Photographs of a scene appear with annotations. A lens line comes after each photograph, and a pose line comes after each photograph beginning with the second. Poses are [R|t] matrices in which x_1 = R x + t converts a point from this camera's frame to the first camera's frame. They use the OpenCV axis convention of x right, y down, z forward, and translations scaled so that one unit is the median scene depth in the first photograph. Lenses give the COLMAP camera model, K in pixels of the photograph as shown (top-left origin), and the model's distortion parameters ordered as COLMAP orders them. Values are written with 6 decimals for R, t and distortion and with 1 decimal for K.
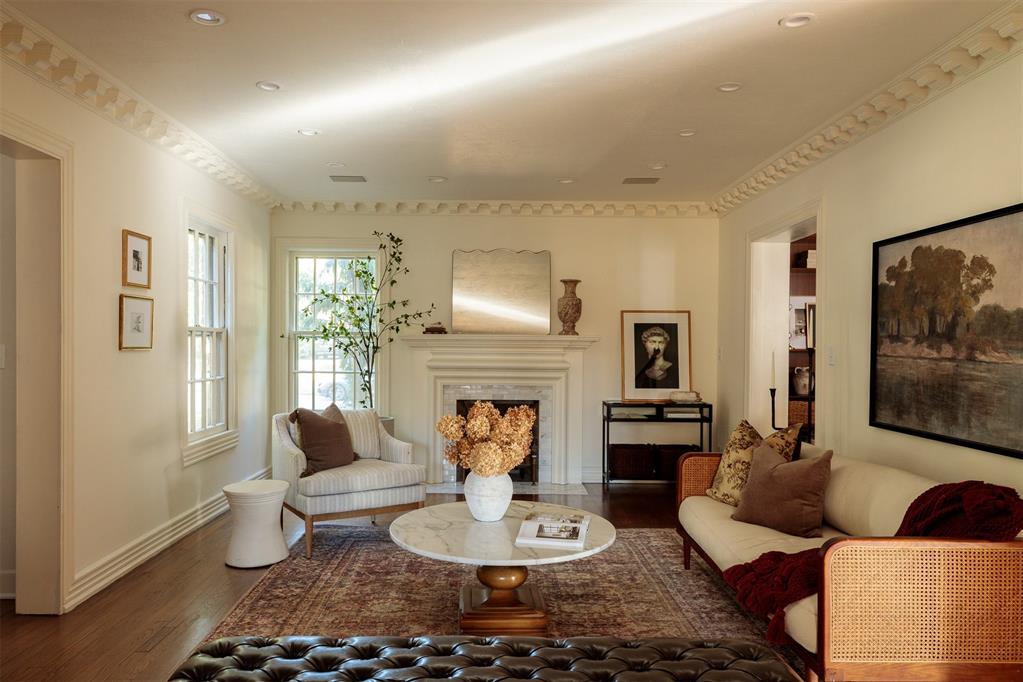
lens RADIAL K [[680.1, 0, 508.1], [0, 680.1, 345.4], [0, 0, 1]] dist [-0.003104, -0.000819]
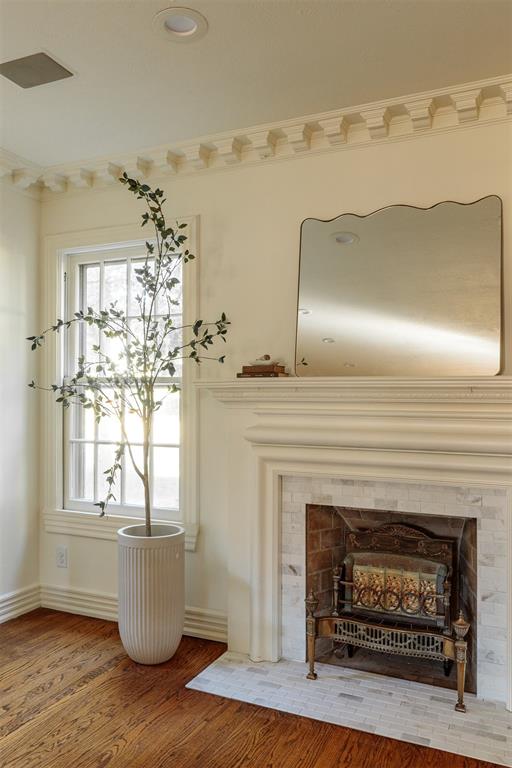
lens RADIAL K [[597.2, 0, 255.7], [0, 597.2, 389.8], [0, 0, 1]] dist [-0.005936, 0.000104]
pose [[0.889546, -0.008879, -0.456759, 0.107011], [-0.000927, 0.999774, -0.021240, 0.002725], [0.456844, 0.019318, 0.889337, 0.624838]]
